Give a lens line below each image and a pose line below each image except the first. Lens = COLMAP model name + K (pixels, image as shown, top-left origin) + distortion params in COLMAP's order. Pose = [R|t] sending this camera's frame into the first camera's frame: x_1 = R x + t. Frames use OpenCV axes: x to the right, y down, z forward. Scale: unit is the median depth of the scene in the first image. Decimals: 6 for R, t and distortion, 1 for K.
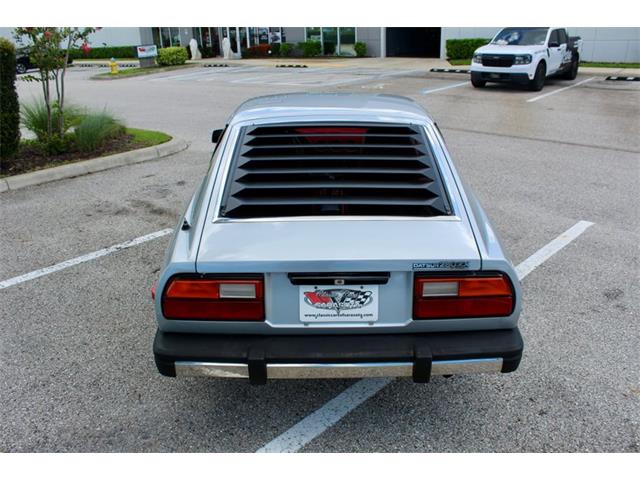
lens RADIAL K [[530.2, 0, 320.0], [0, 530.2, 240.0], [0, 0, 1]] dist [-0.163502, 0.136998]
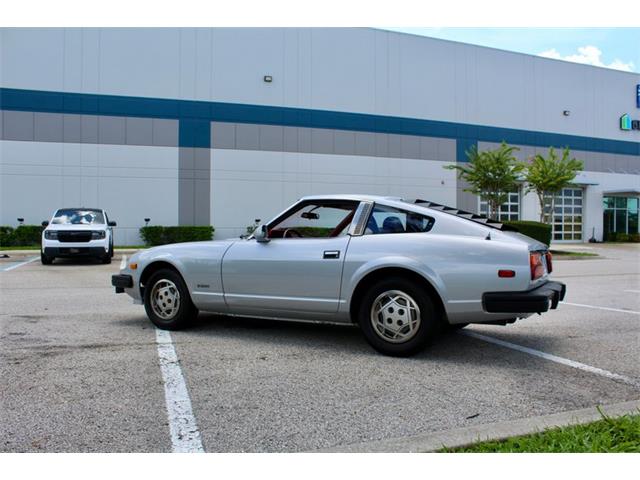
lens RADIAL K [[530.2, 0, 320.0], [0, 530.2, 240.0], [0, 0, 1]] dist [-0.163502, 0.136998]
pose [[0.500501, 0.021420, 0.865471, -0.607946], [0.308367, 0.929717, -0.201338, 0.050476], [-0.808955, 0.367652, 0.458719, 0.206764]]
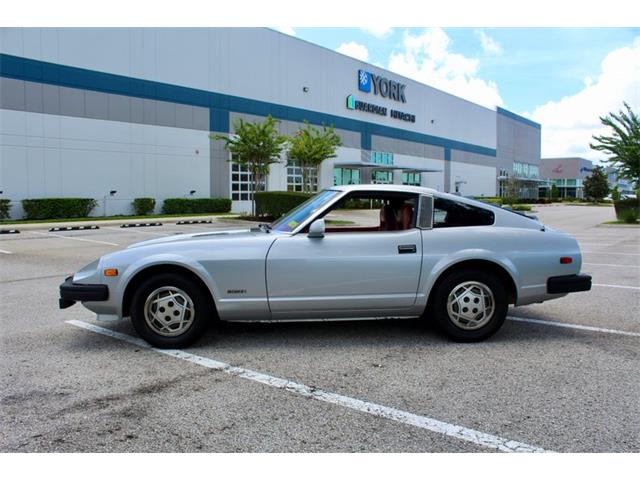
lens RADIAL K [[530.2, 0, 320.0], [0, 530.2, 240.0], [0, 0, 1]] dist [-0.163502, 0.136998]
pose [[-0.022635, -0.045637, 0.998702, -0.661152], [0.378235, 0.924314, 0.050810, -0.115097], [-0.925433, 0.378894, -0.003660, 0.541678]]
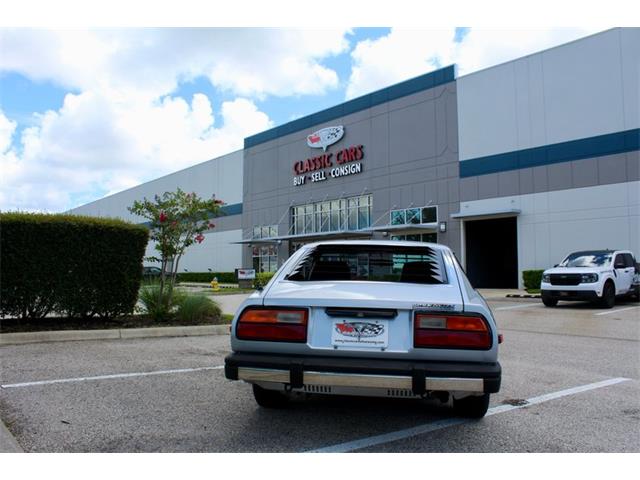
lens RADIAL K [[530.2, 0, 320.0], [0, 530.2, 240.0], [0, 0, 1]] dist [-0.163502, 0.136998]
pose [[0.985302, 0.022606, -0.169320, 0.046948], [-0.093635, 0.900502, -0.424650, 0.144834], [0.142873, 0.434263, 0.889384, -0.103099]]
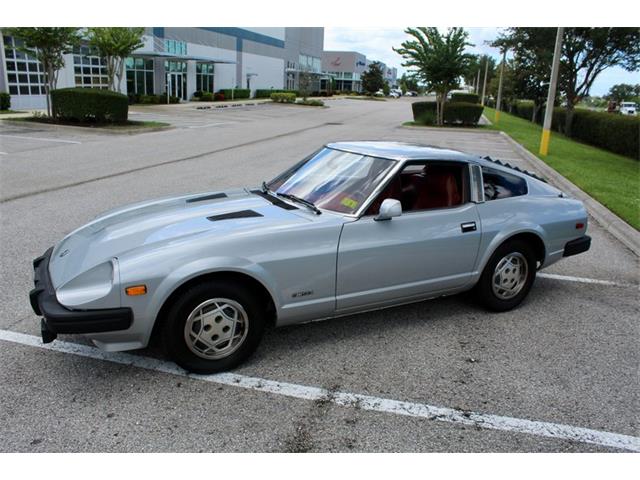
lens RADIAL K [[530.2, 0, 320.0], [0, 530.2, 240.0], [0, 0, 1]] dist [-0.163502, 0.136998]
pose [[-0.427588, -0.234556, 0.873013, -0.501092], [0.318863, 0.864541, 0.388453, -0.276476], [-0.845869, 0.444470, -0.294876, 0.736758]]
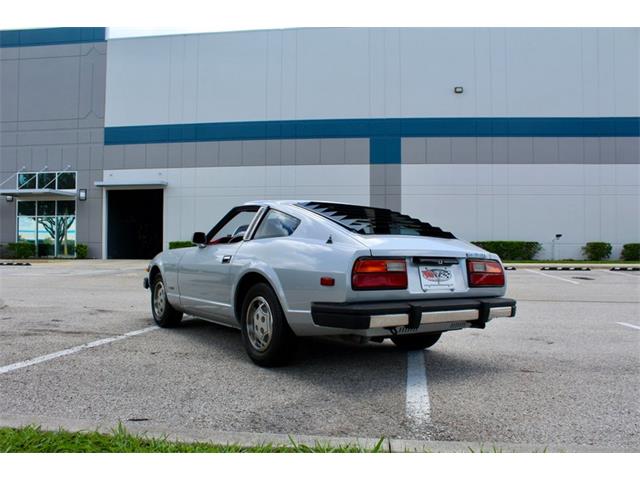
lens RADIAL K [[526.9, 0, 308.3], [0, 526.9, 247.4], [0, 0, 1]] dist [-0.134869, 0.089949]
pose [[0.842510, 0.038896, 0.537274, -0.346665], [0.170328, 0.926982, -0.334204, 0.148305], [-0.511043, 0.373084, 0.774367, -0.028776]]
